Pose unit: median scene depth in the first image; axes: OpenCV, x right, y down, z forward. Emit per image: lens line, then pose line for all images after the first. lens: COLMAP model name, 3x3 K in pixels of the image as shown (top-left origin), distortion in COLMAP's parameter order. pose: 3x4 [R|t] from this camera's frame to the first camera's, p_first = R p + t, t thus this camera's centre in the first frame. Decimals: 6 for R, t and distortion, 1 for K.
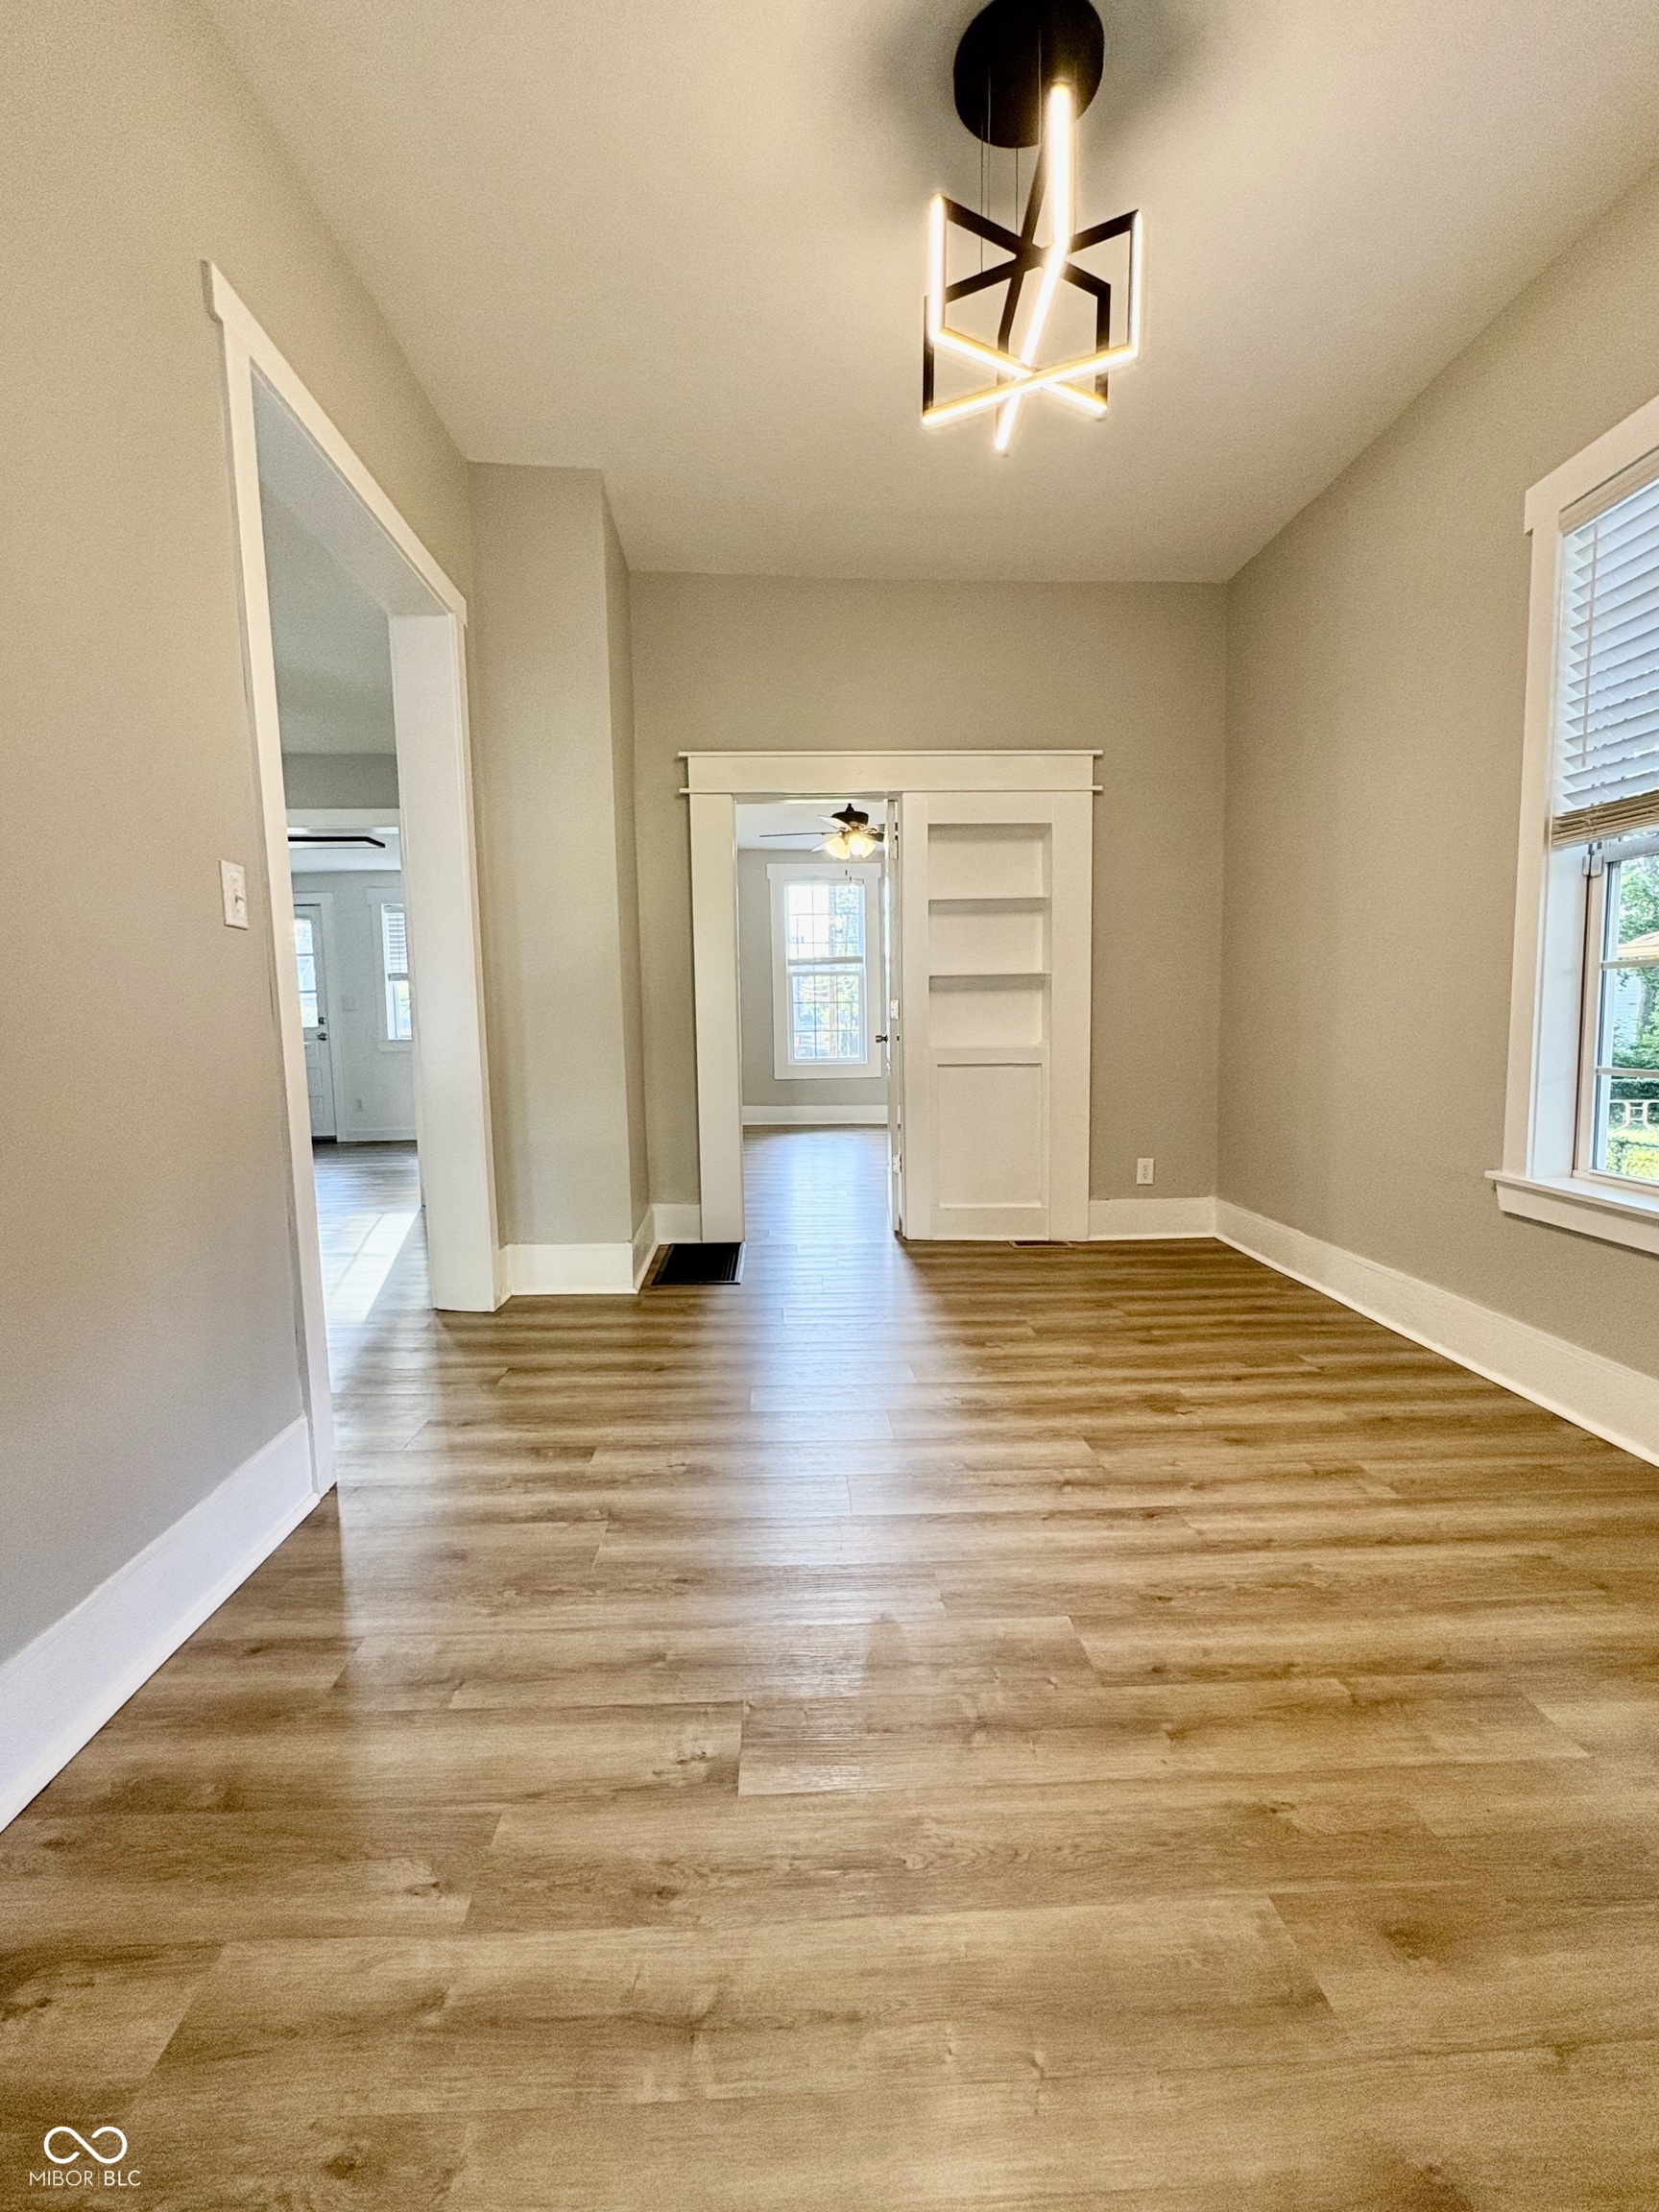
lens RADIAL K [[946.7, 0, 823.9], [0, 946.7, 1102.4], [0, 0, 1]] dist [0.000154, -0.000053]
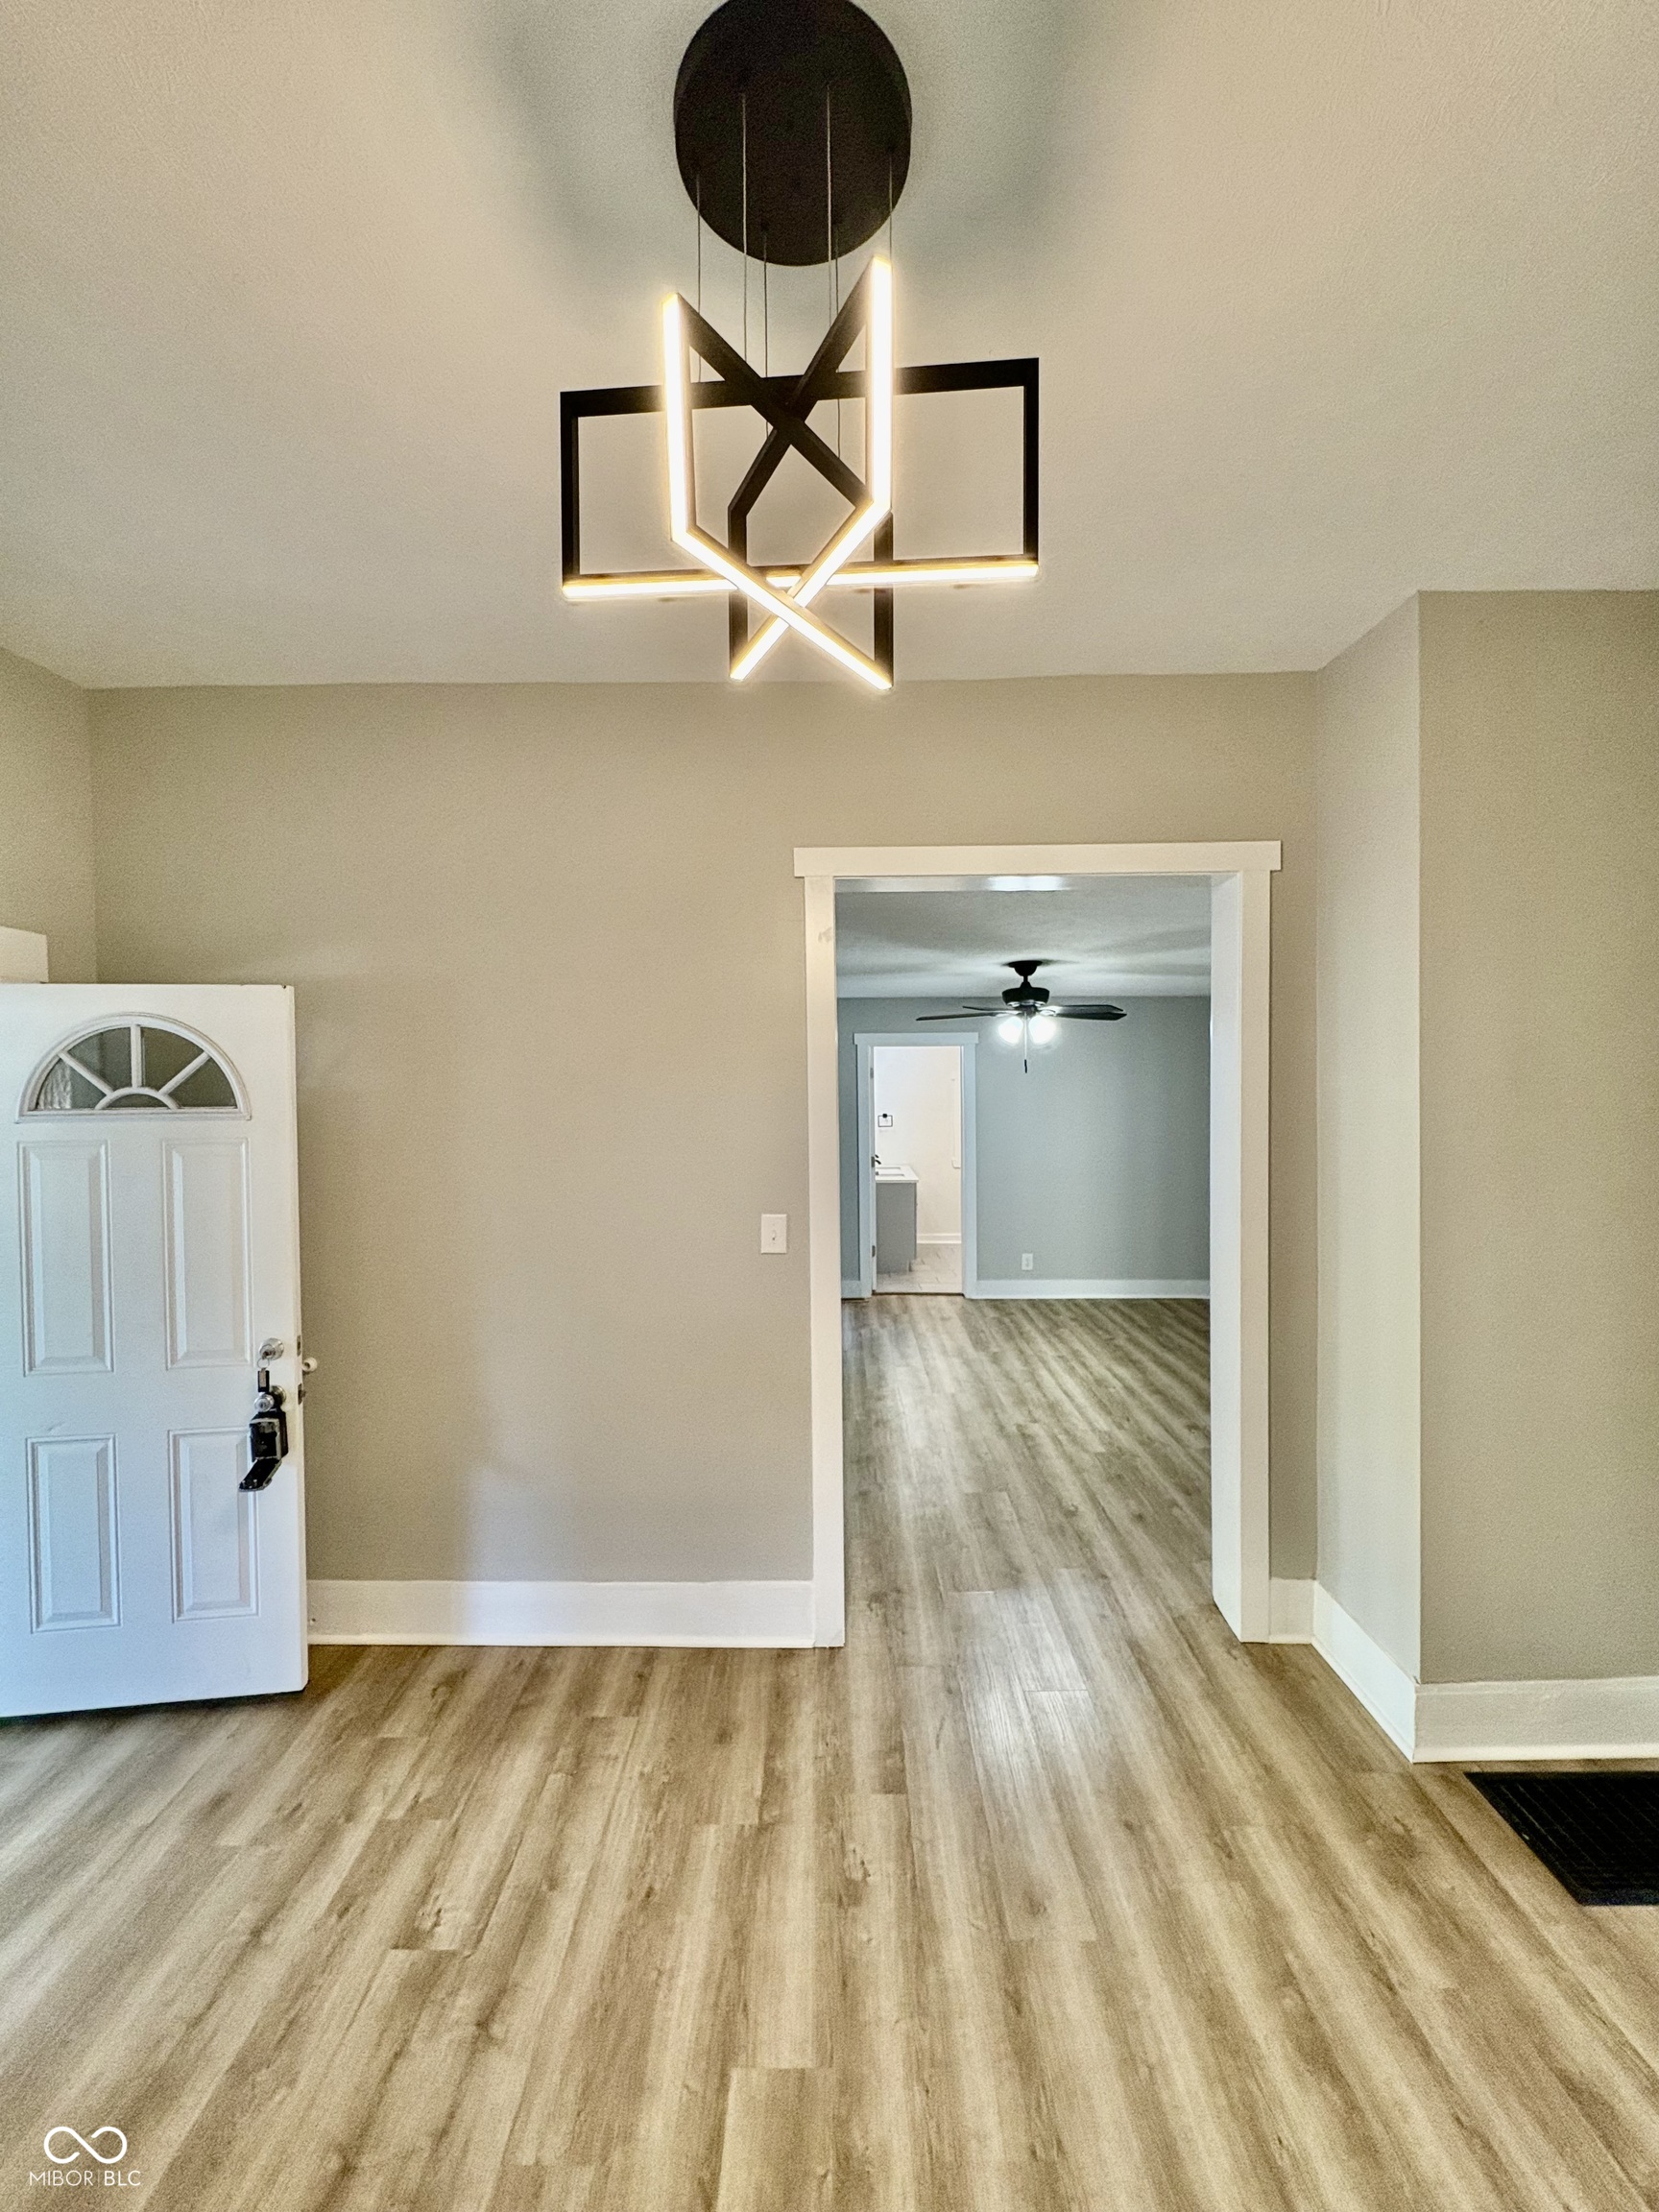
lens RADIAL K [[896.4, 0, 829.5], [0, 896.4, 1106.0], [0, 0, 1]] dist [0.000787, -0.000181]
pose [[-0.065489, 0.034696, -0.997250, 0.791777], [-0.079246, 0.996058, 0.039858, -0.449787], [0.994702, 0.081639, -0.062481, 1.083715]]
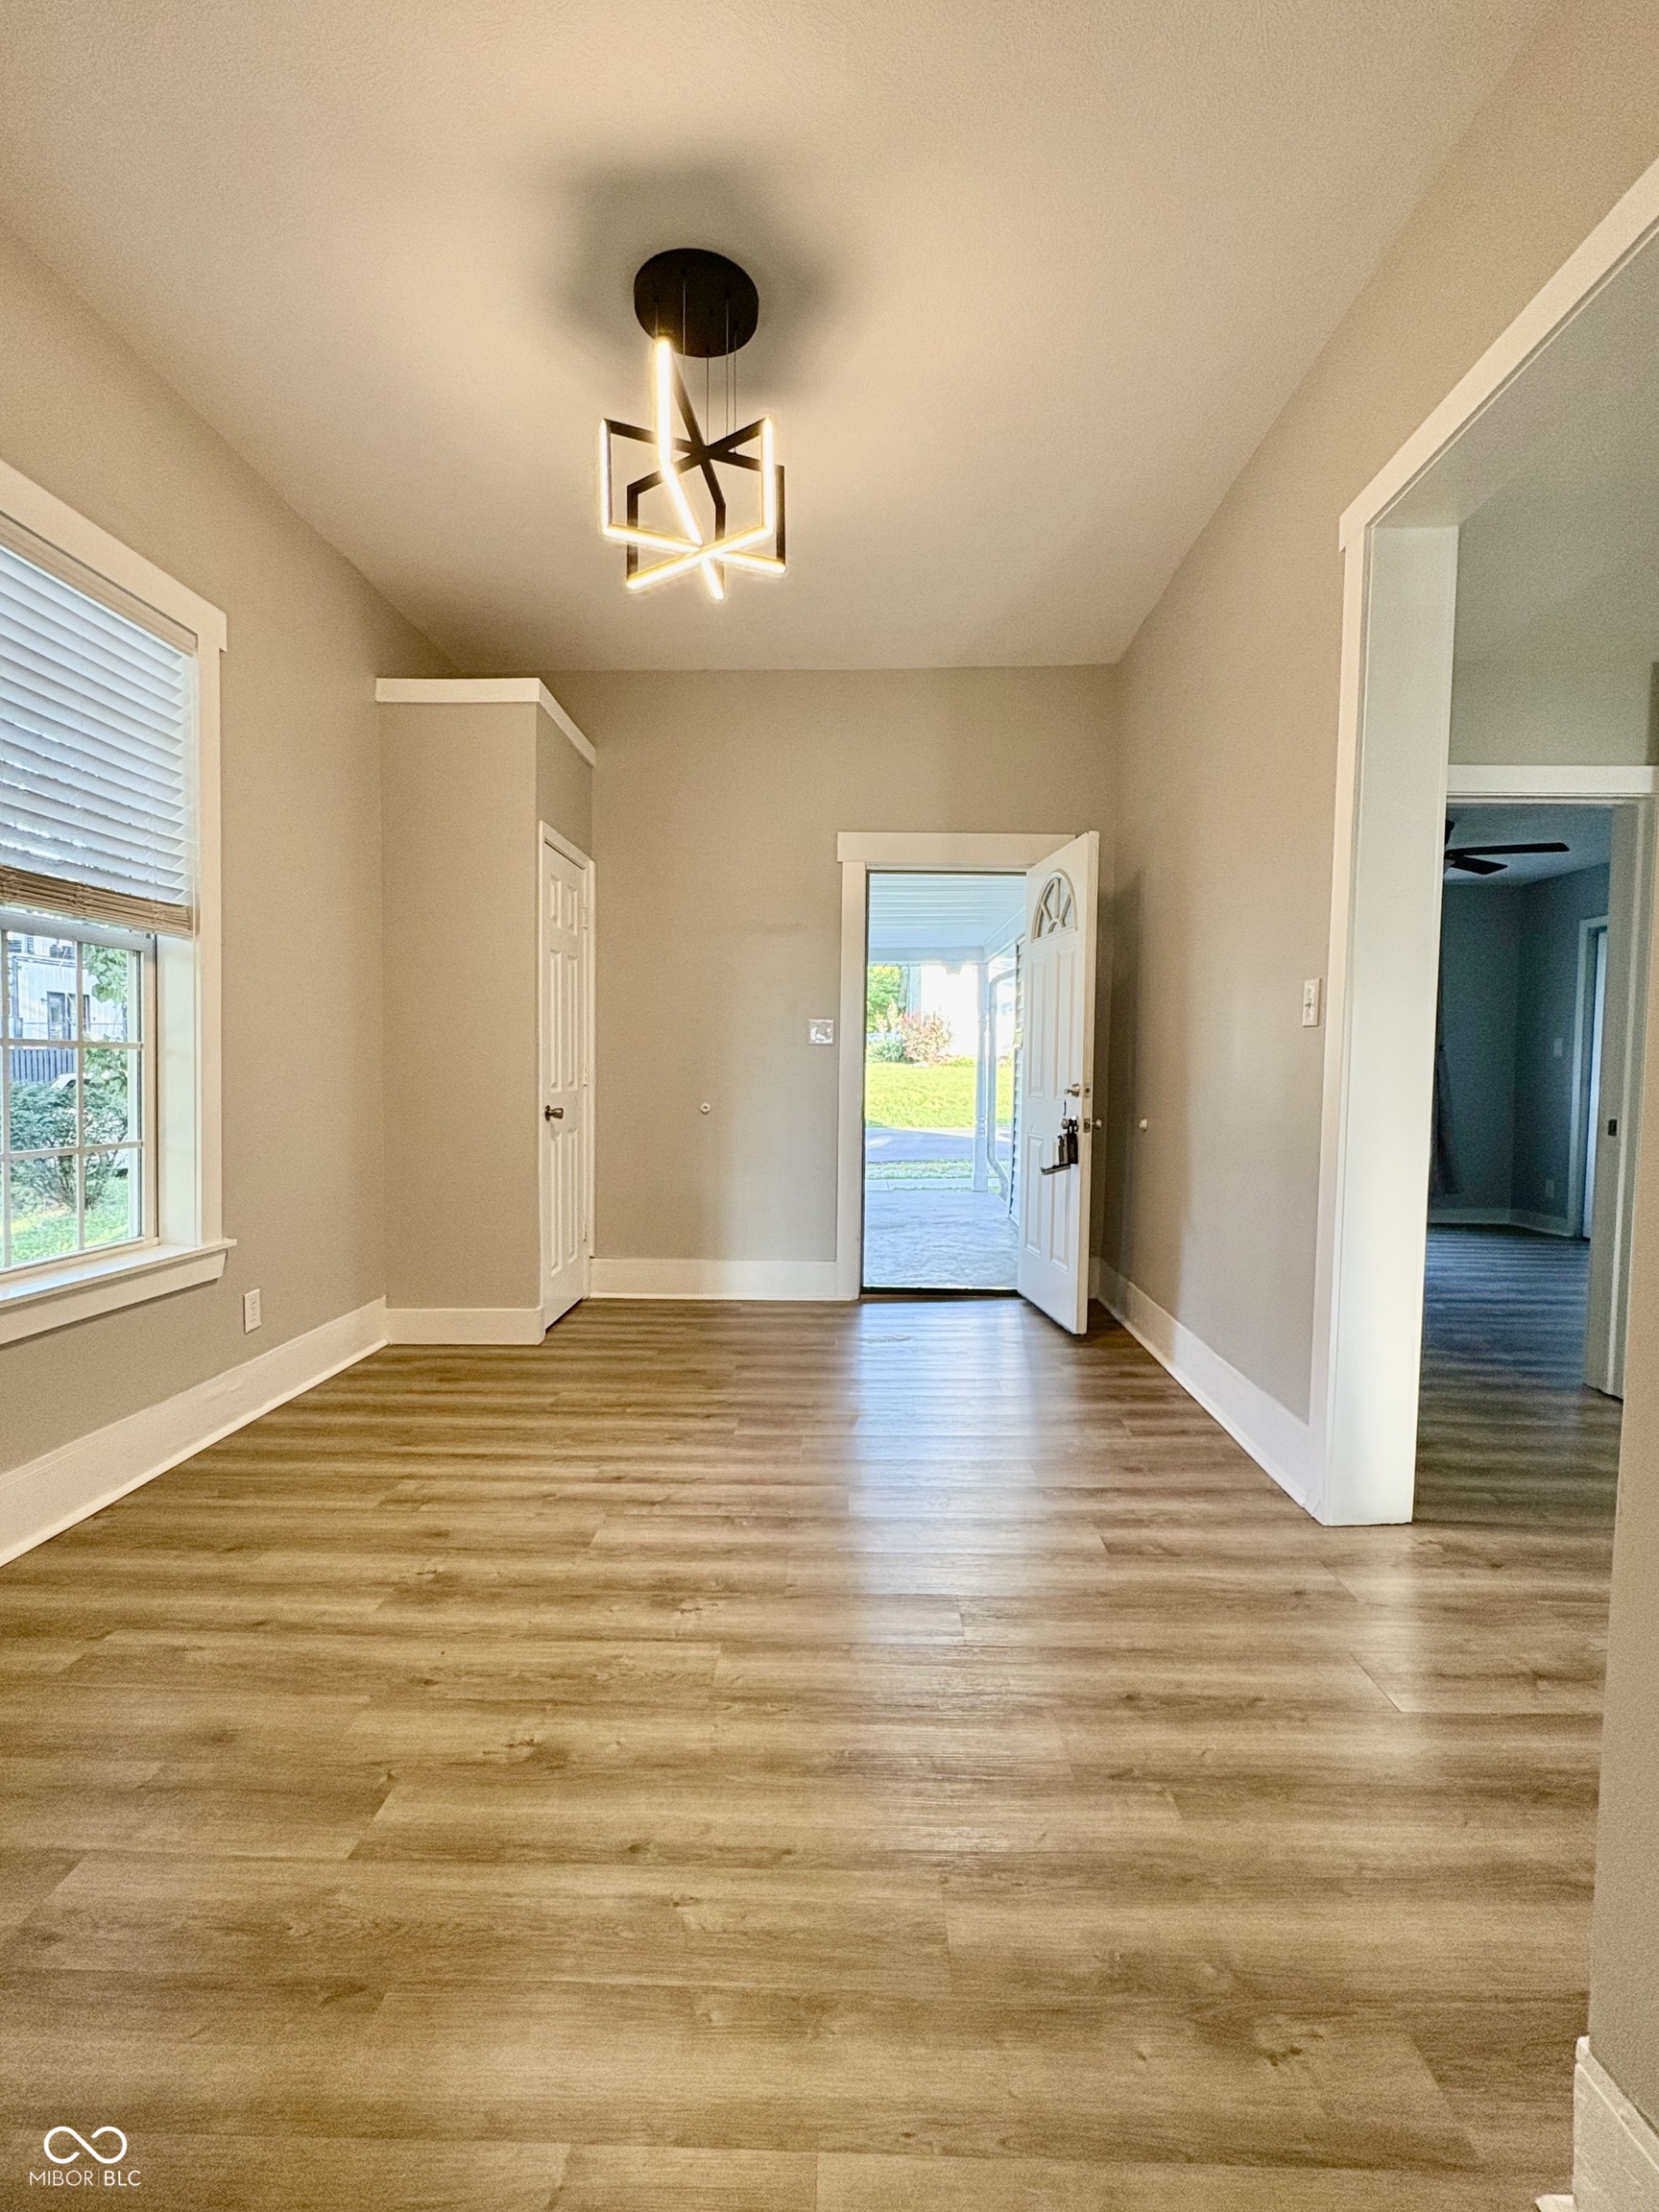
lens RADIAL K [[946.7, 0, 823.9], [0, 946.7, 1102.4], [0, 0, 1]] dist [0.000154, -0.000053]
pose [[-0.996671, -0.003085, 0.081471, -0.039358], [0.007313, 0.991873, 0.127018, -0.237797], [-0.081201, 0.127191, -0.988549, 2.226832]]
